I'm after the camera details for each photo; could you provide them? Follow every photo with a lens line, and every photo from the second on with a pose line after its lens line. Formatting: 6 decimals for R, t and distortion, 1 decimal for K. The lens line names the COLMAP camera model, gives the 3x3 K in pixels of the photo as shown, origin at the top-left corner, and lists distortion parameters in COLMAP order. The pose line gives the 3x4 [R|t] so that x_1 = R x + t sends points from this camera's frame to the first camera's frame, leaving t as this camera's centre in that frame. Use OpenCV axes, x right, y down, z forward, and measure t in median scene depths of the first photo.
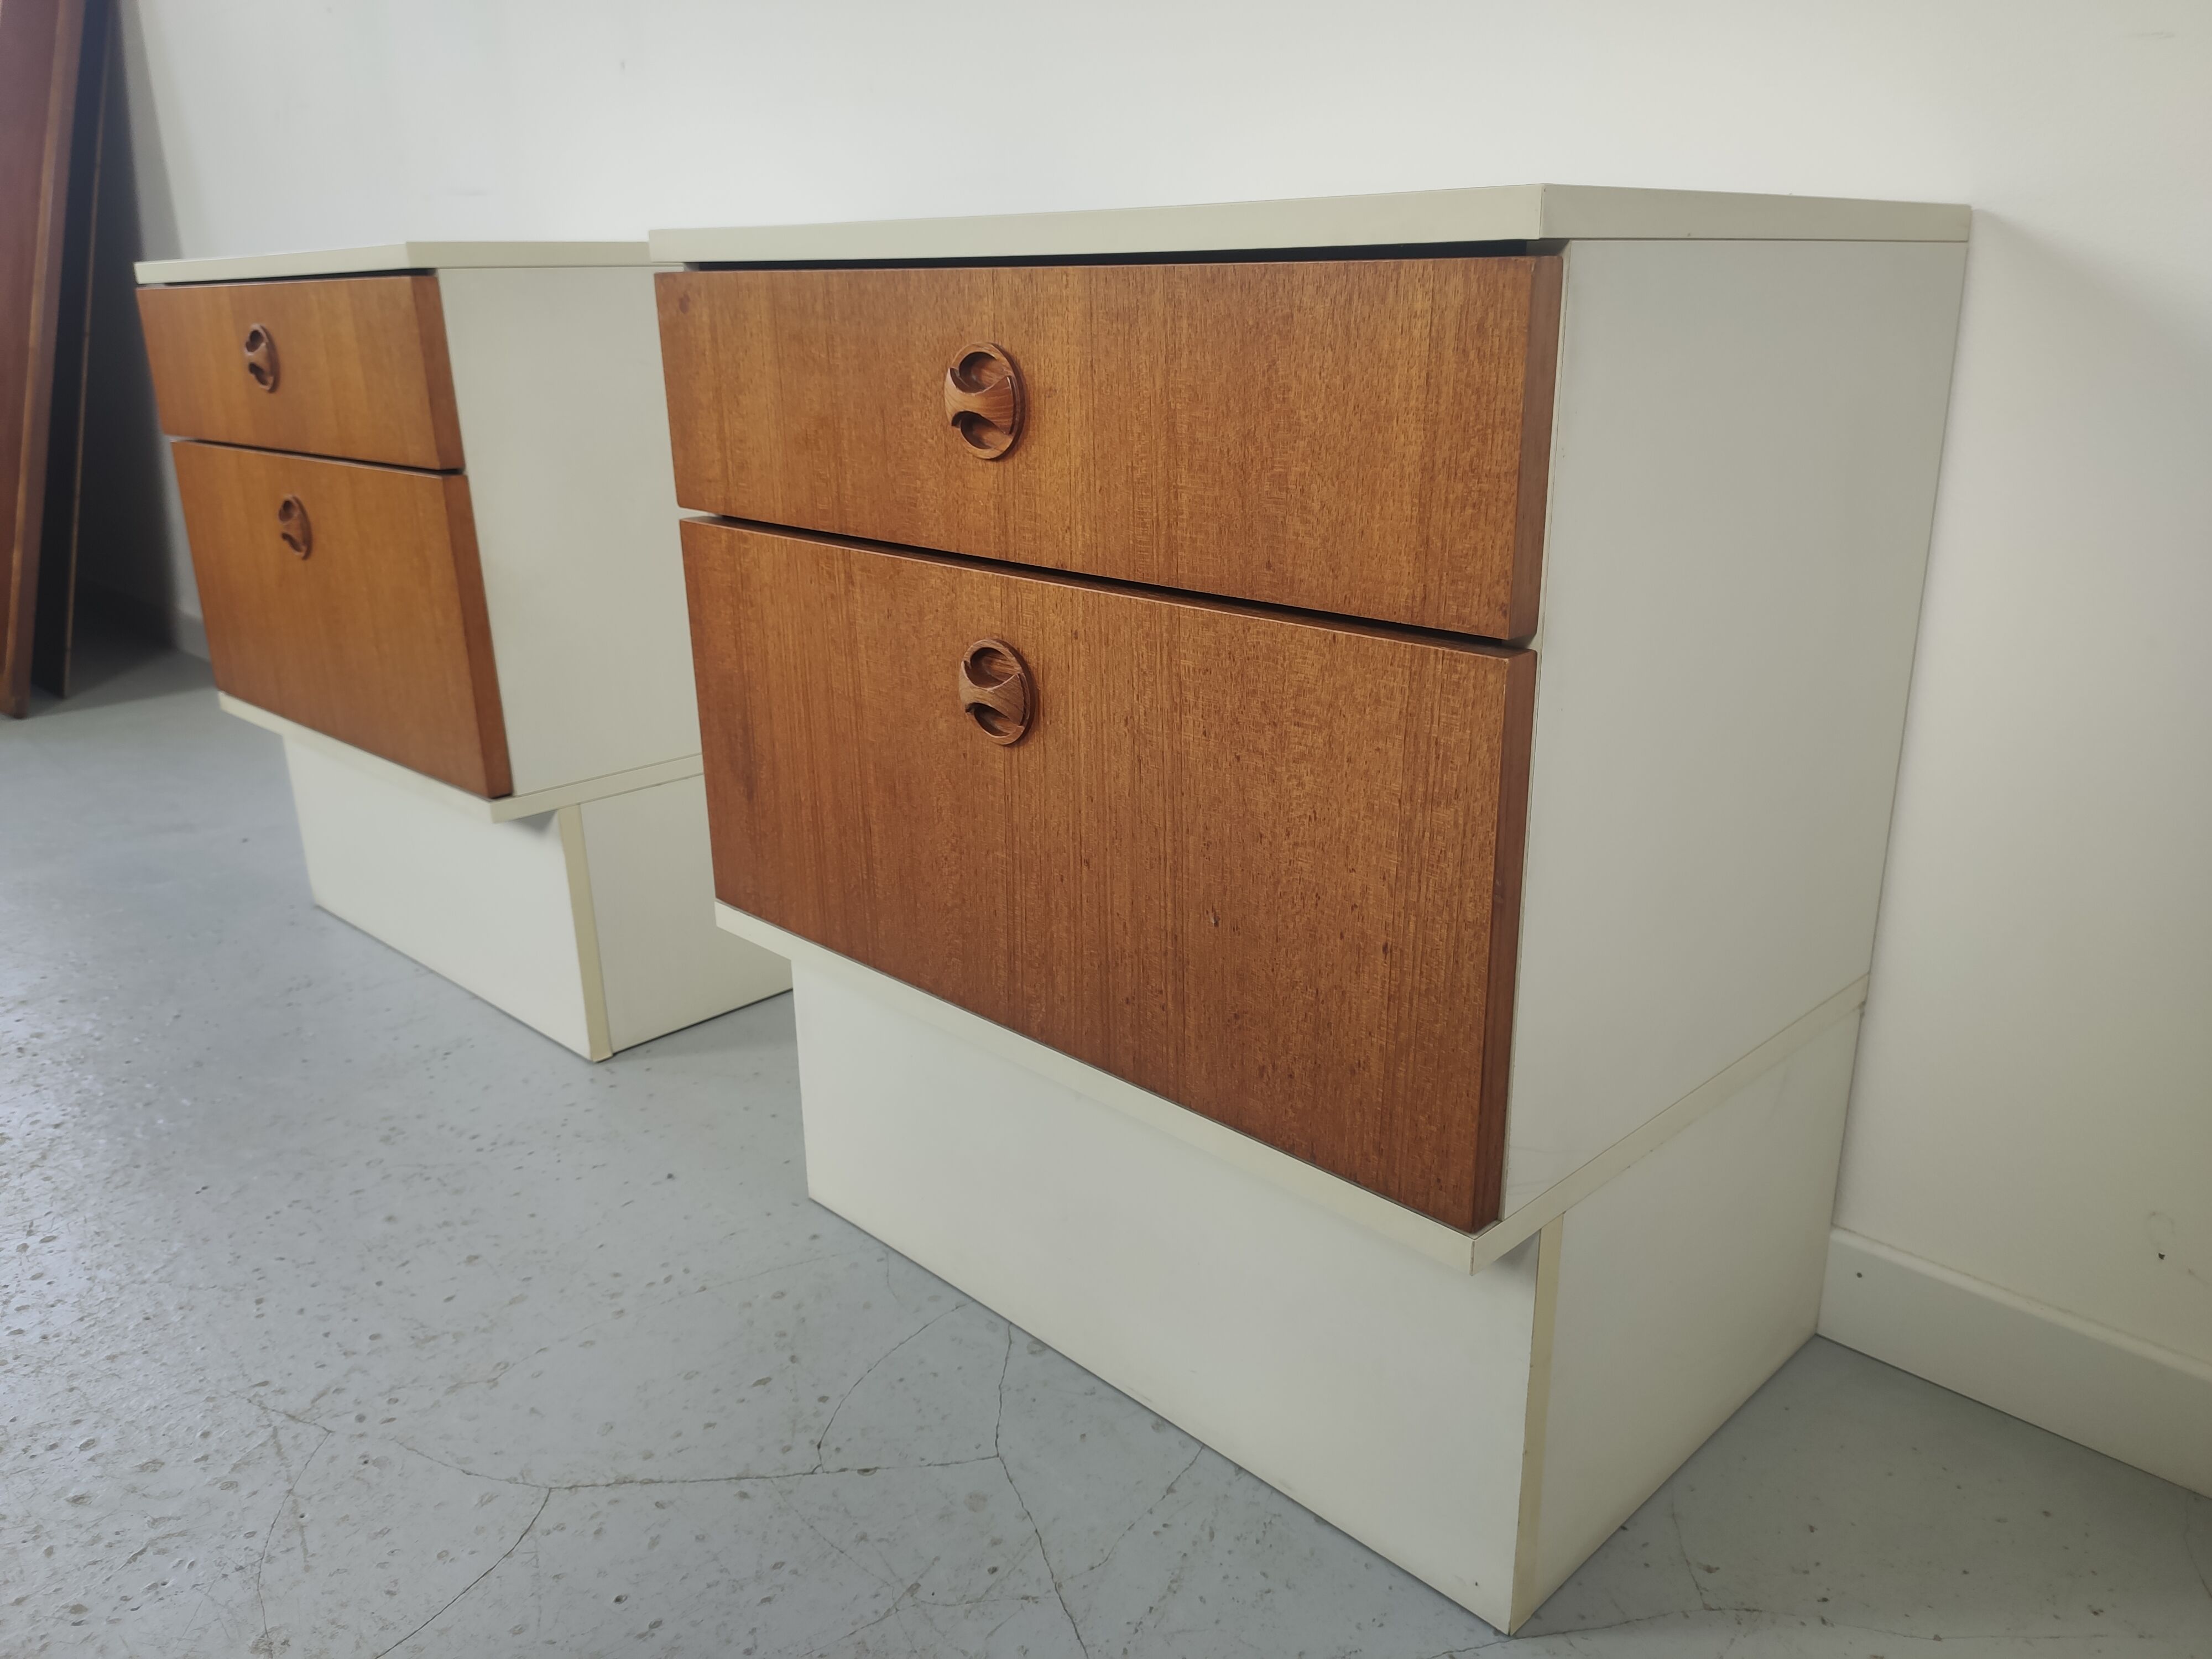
lens RADIAL K [[1687.3, 0, 1101.6], [0, 1687.3, 840.7], [0, 0, 1]] dist [0.057758, -0.082746]
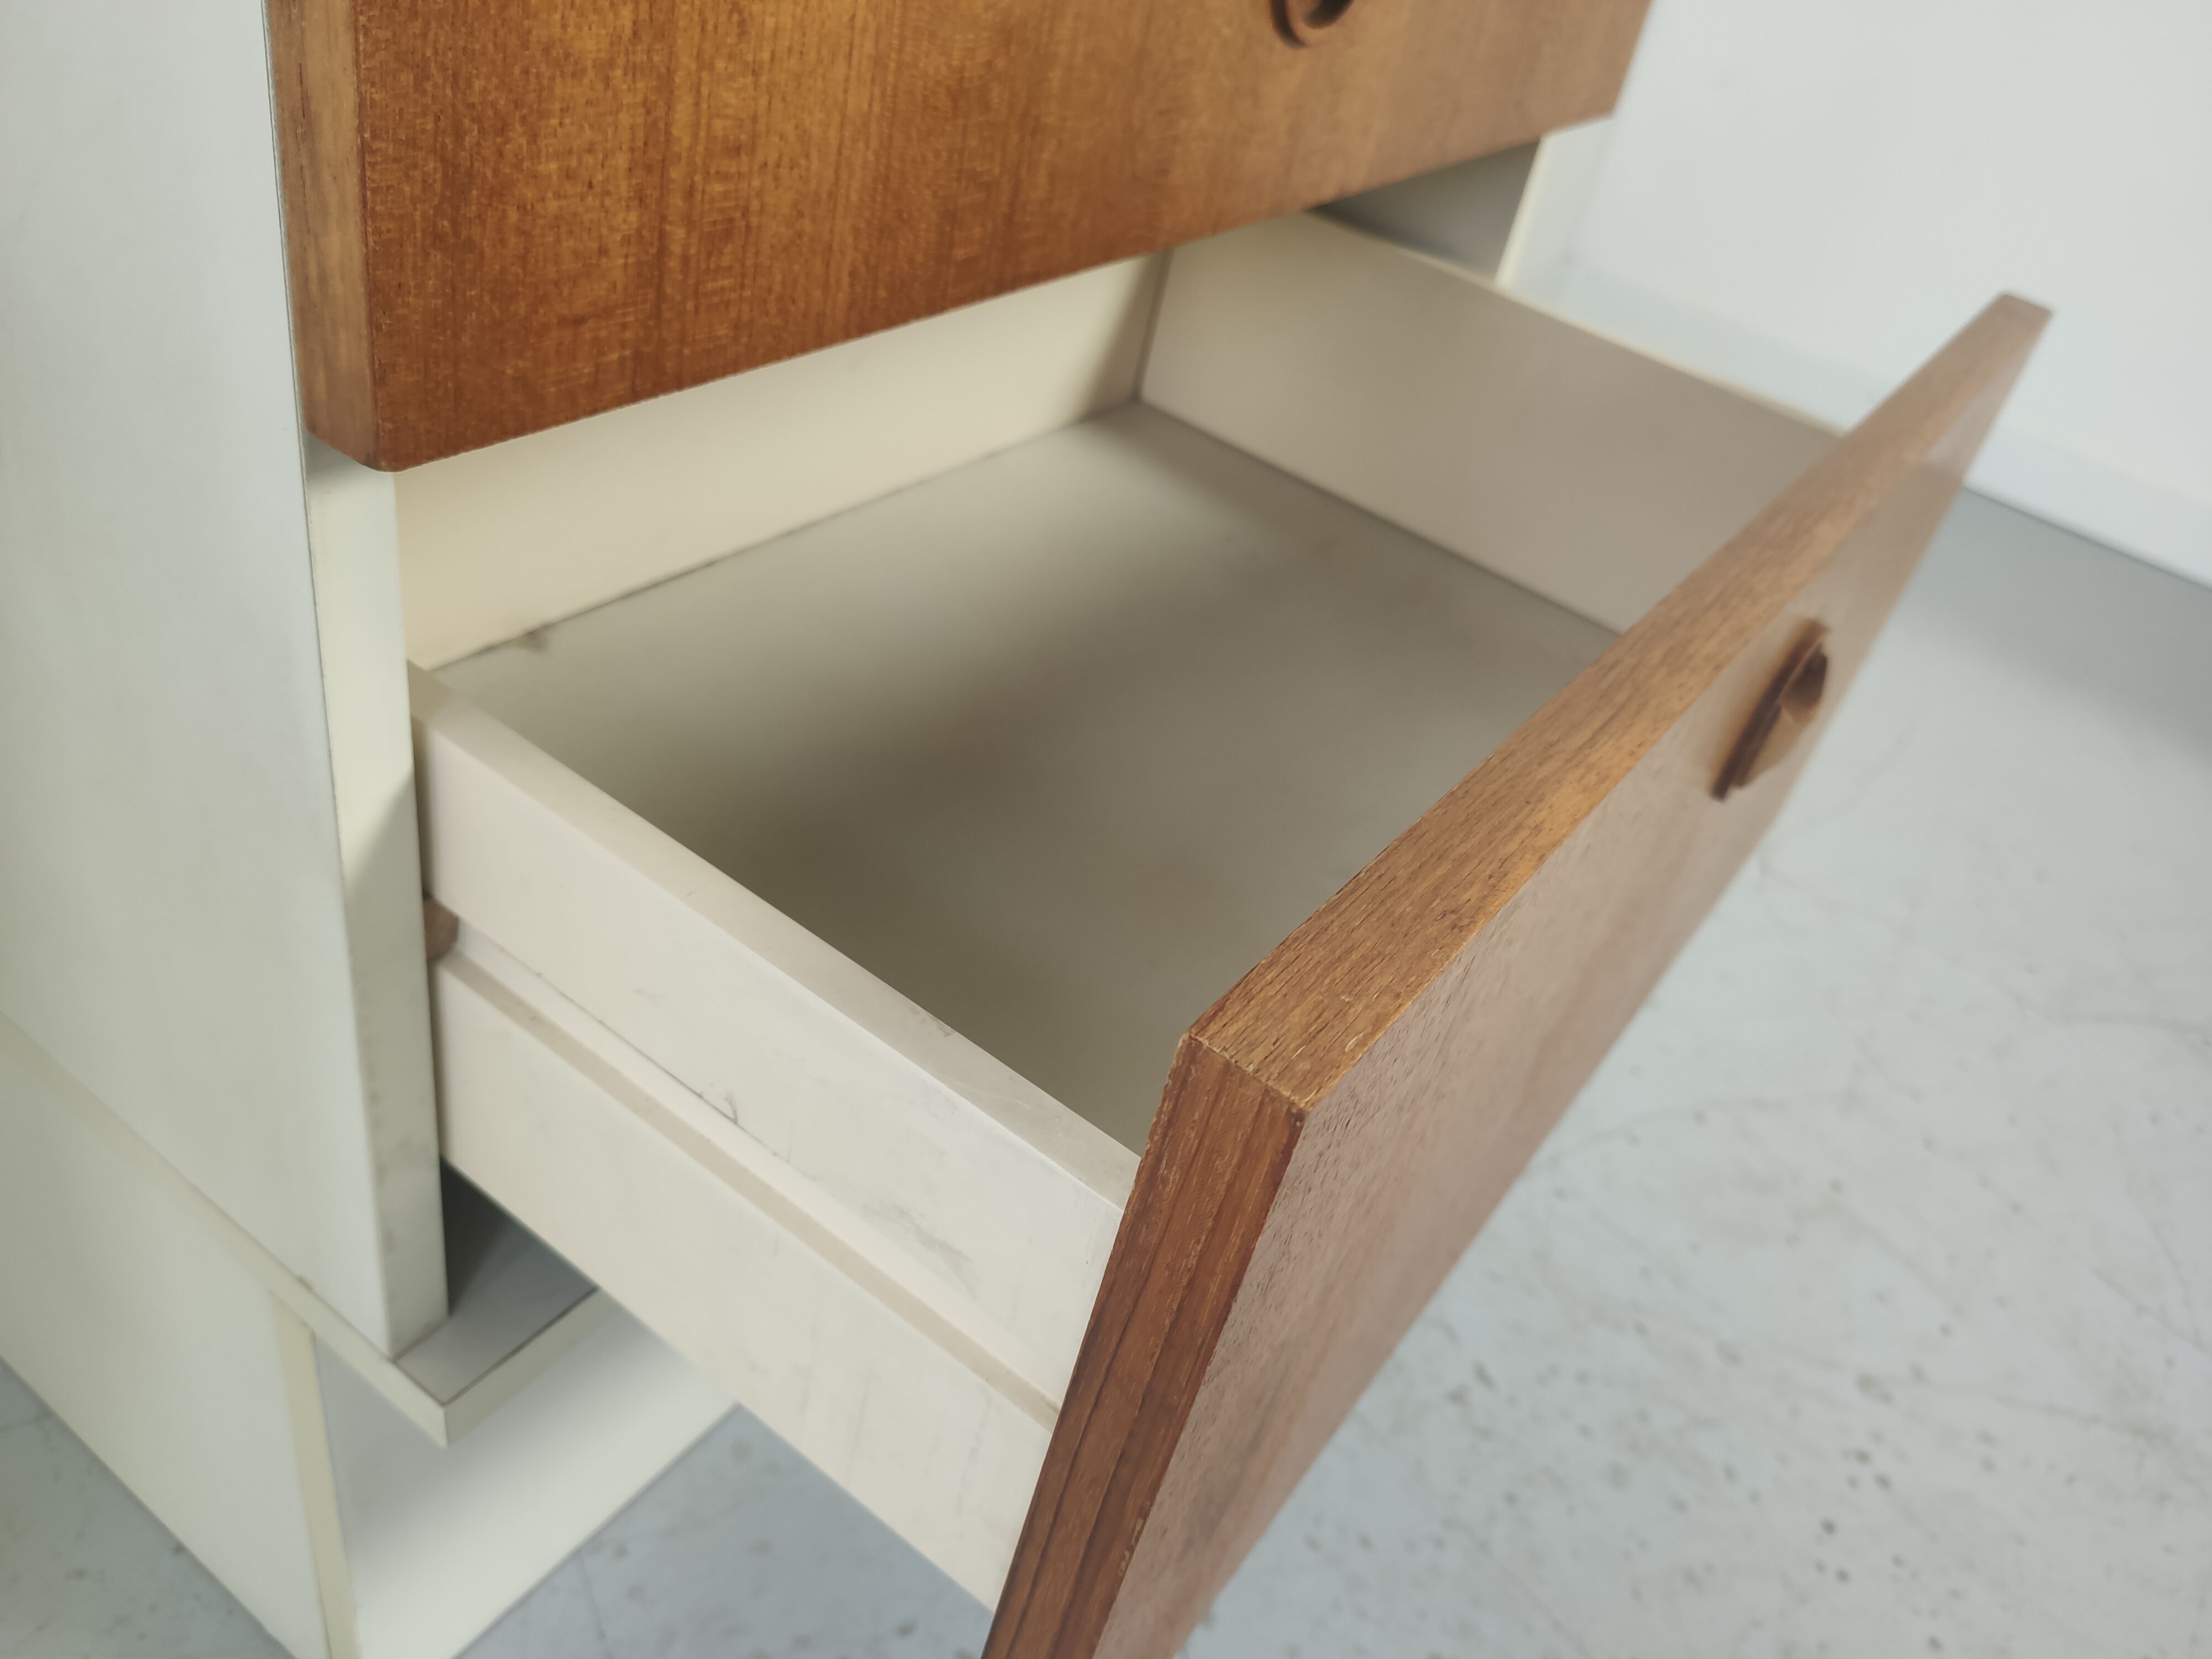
lens RADIAL K [[1687.3, 0, 1103.2], [0, 1687.3, 812.1], [0, 0, 1]] dist [0.057758, -0.082746]
pose [[-0.179507, -0.594130, 0.784083, -0.635726], [0.139484, 0.773606, 0.618124, -0.378039], [-0.973818, 0.220324, -0.055996, 1.127076]]
